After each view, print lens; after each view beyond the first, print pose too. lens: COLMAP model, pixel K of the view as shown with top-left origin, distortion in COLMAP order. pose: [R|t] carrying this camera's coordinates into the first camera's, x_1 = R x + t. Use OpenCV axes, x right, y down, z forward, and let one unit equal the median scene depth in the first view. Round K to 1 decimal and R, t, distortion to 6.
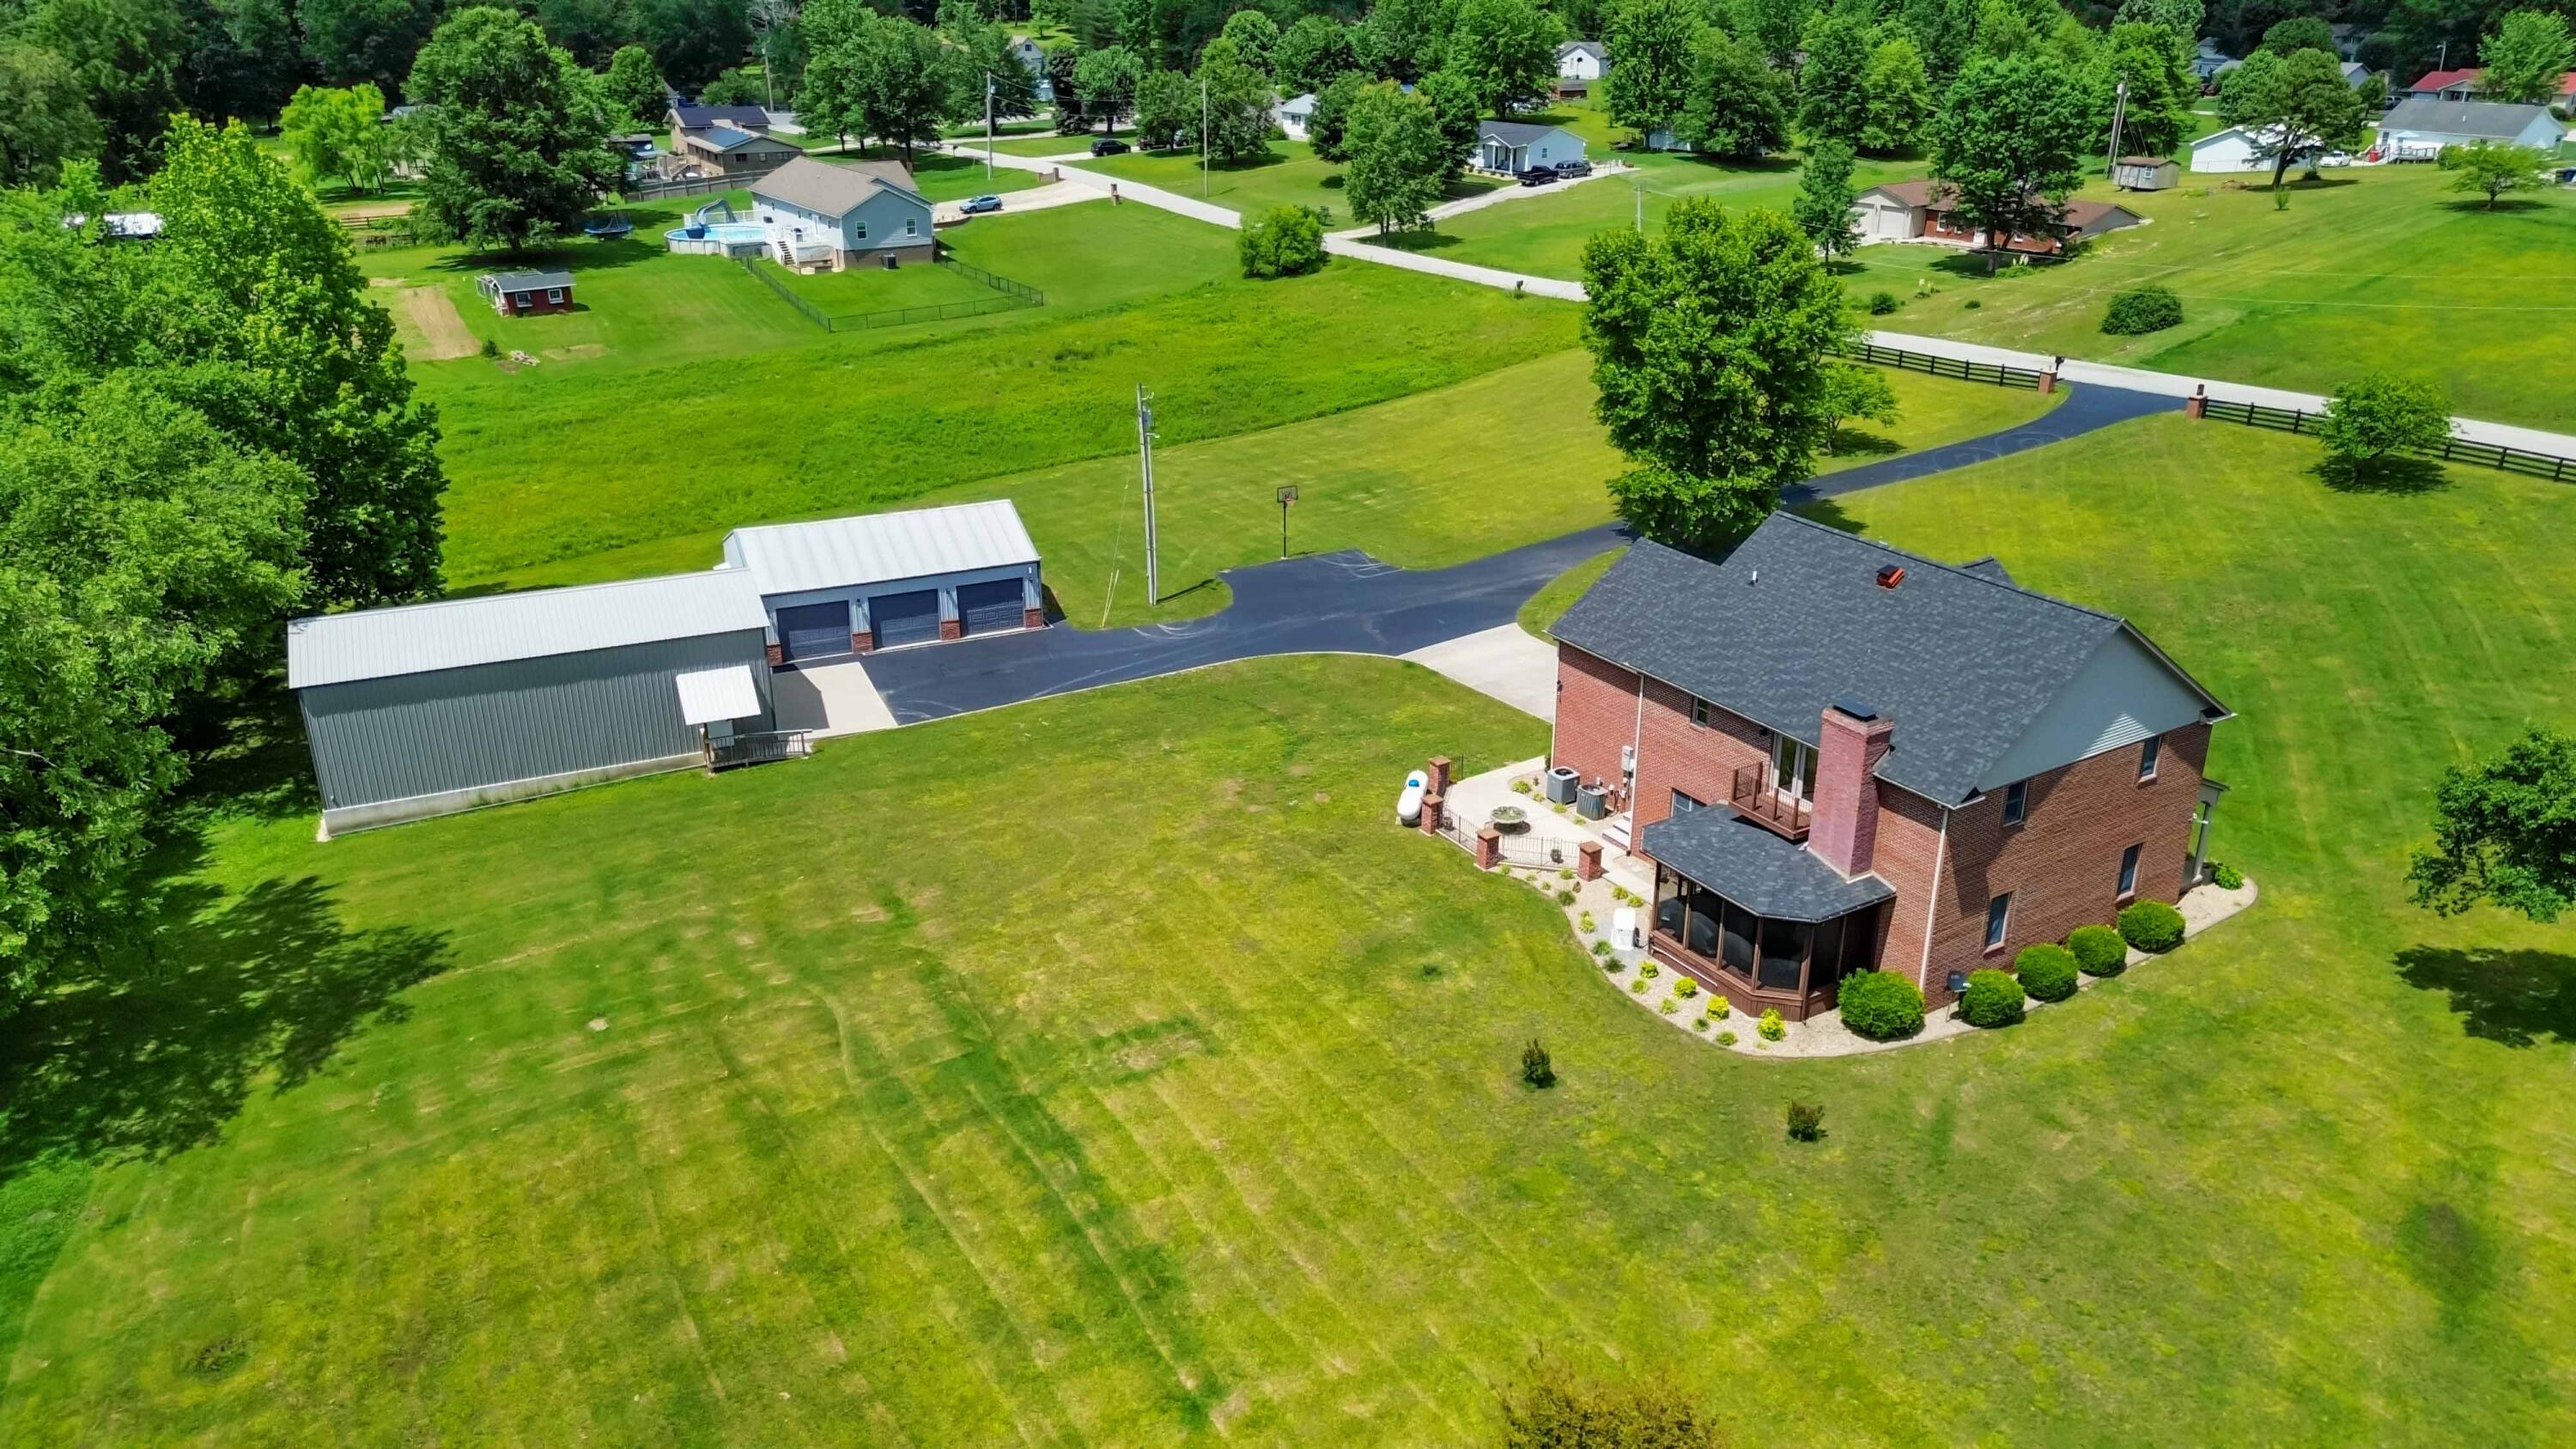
lens RADIAL K [[1817.3, 0, 1294.2], [0, 1817.3, 707.7], [0, 0, 1]] dist [0.078545, -0.092035]
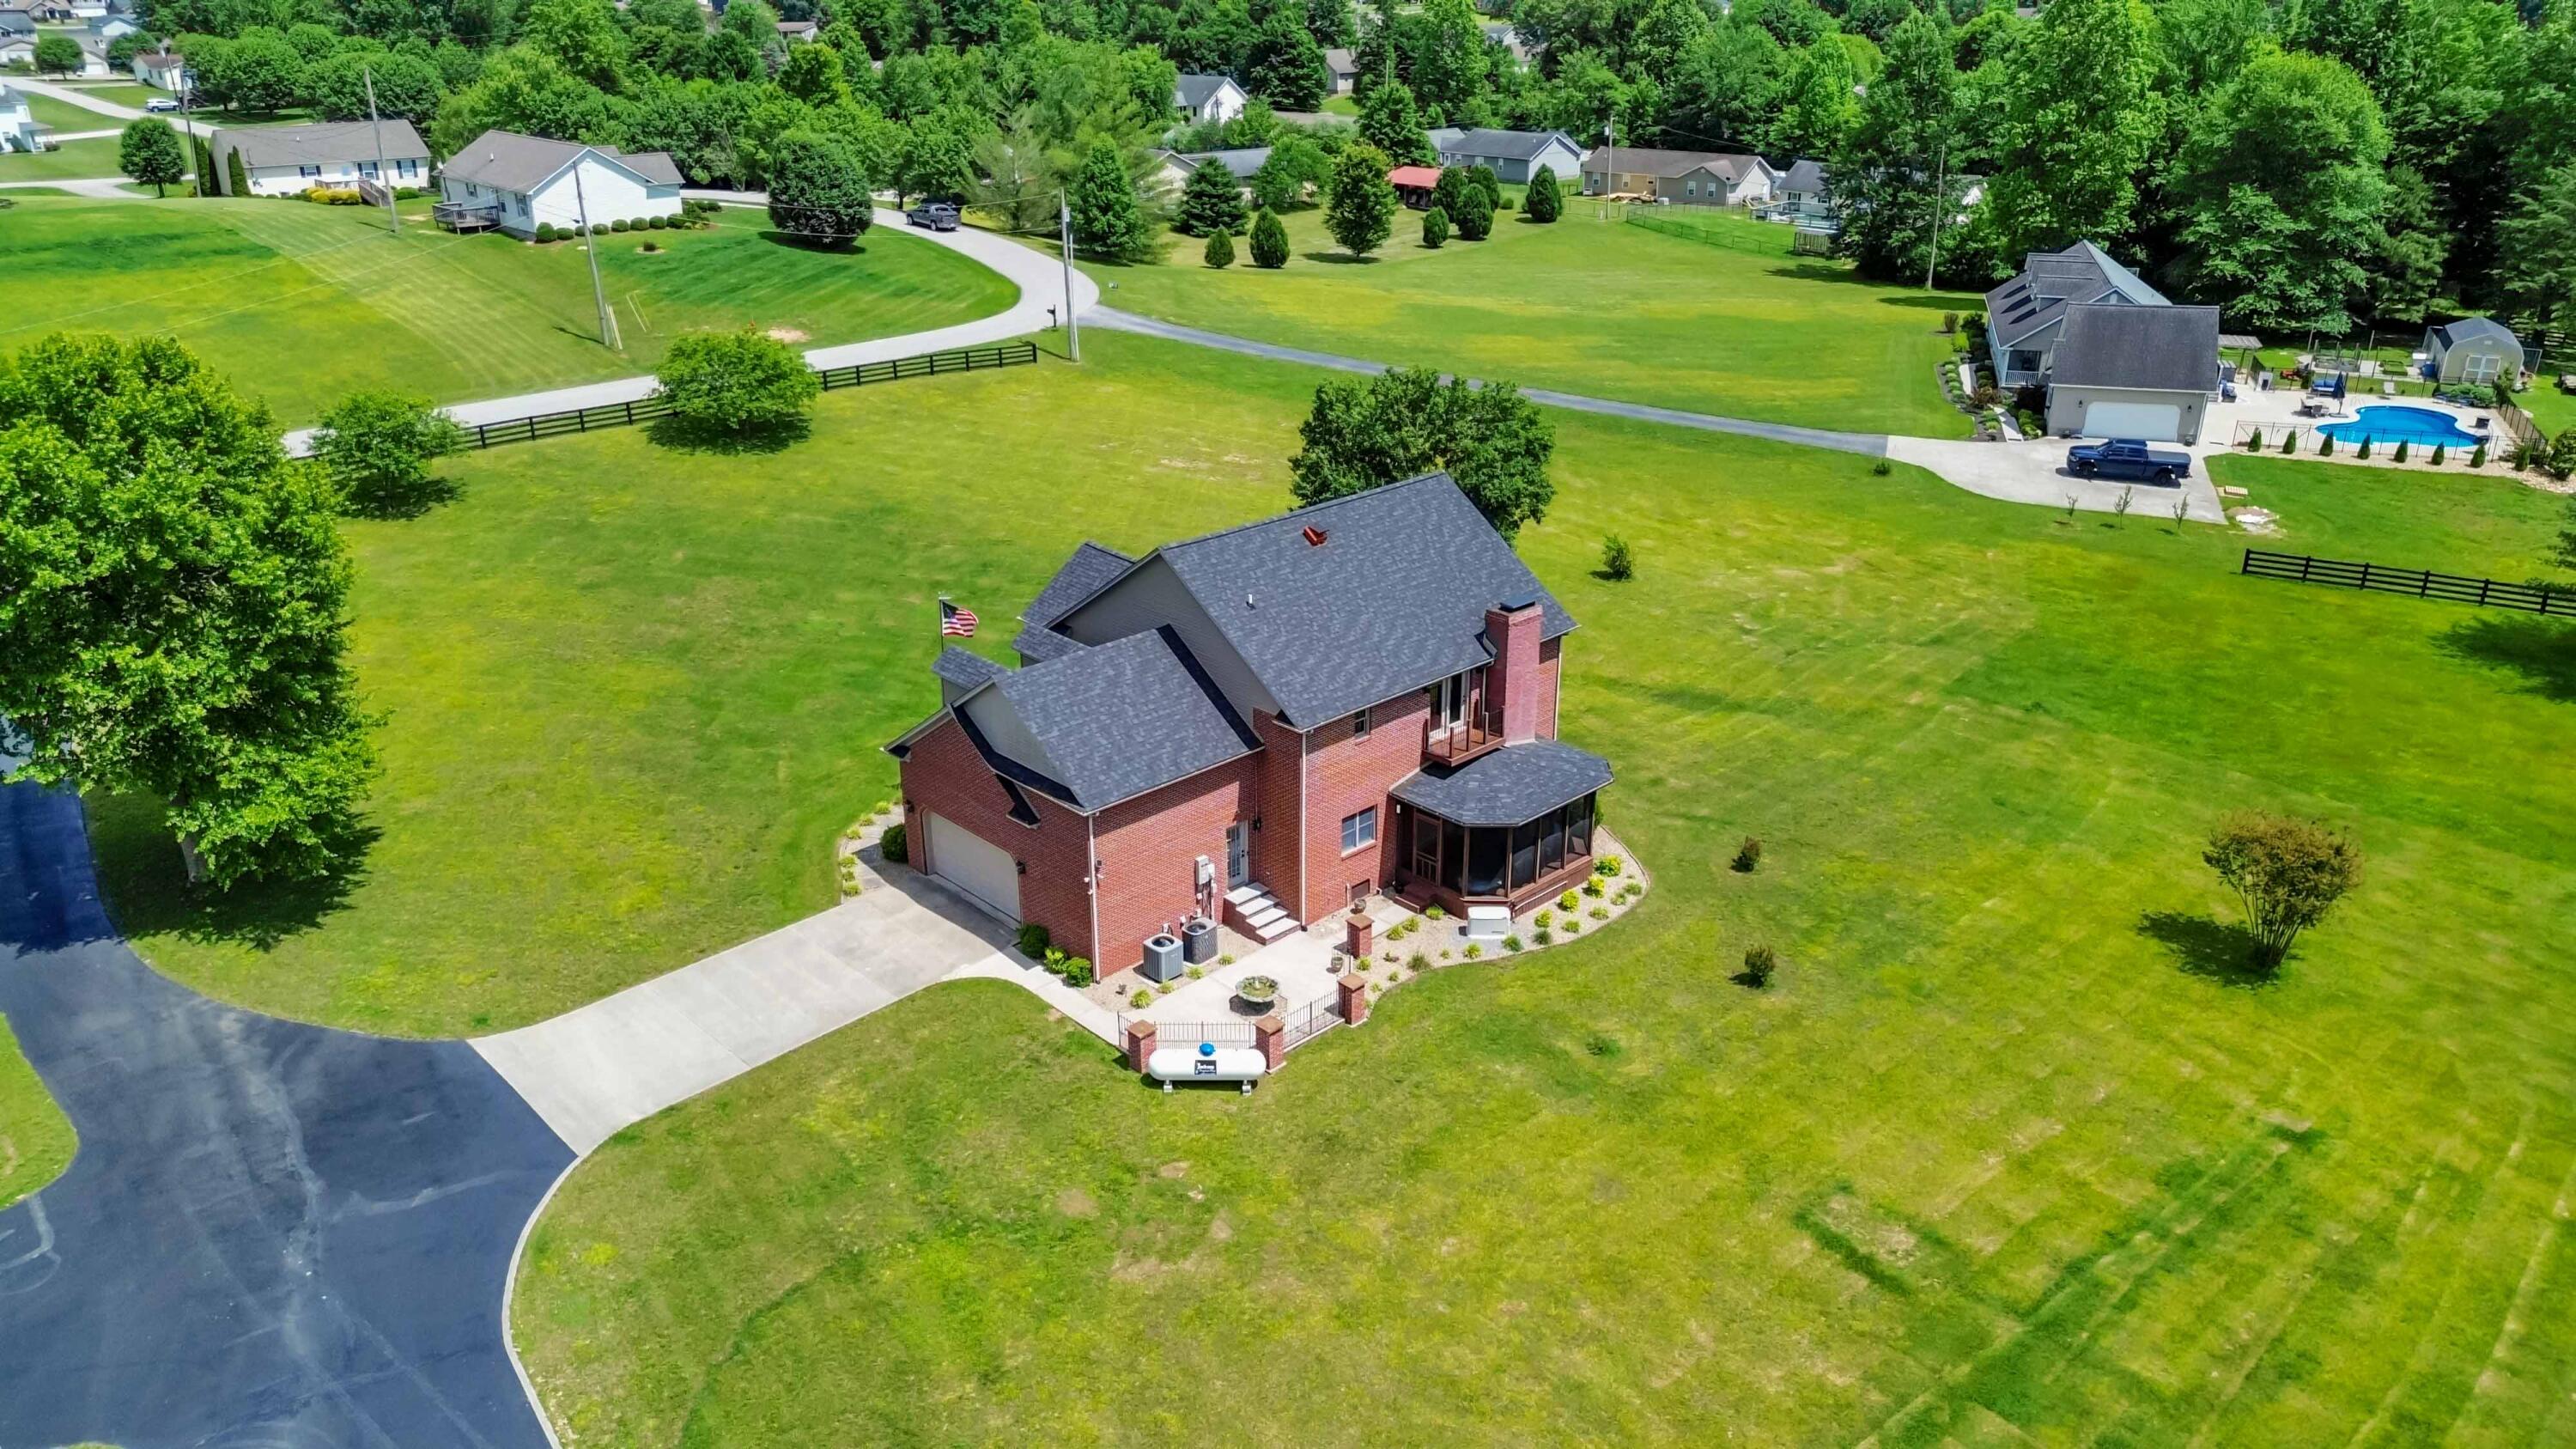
lens RADIAL K [[1817.3, 0, 1294.2], [0, 1817.3, 707.7], [0, 0, 1]] dist [0.078545, -0.092035]
pose [[-0.207933, -0.367891, 0.906322, -0.654213], [0.368253, 0.828958, 0.420974, -0.433230], [-0.906175, 0.421290, -0.036890, 1.099640]]
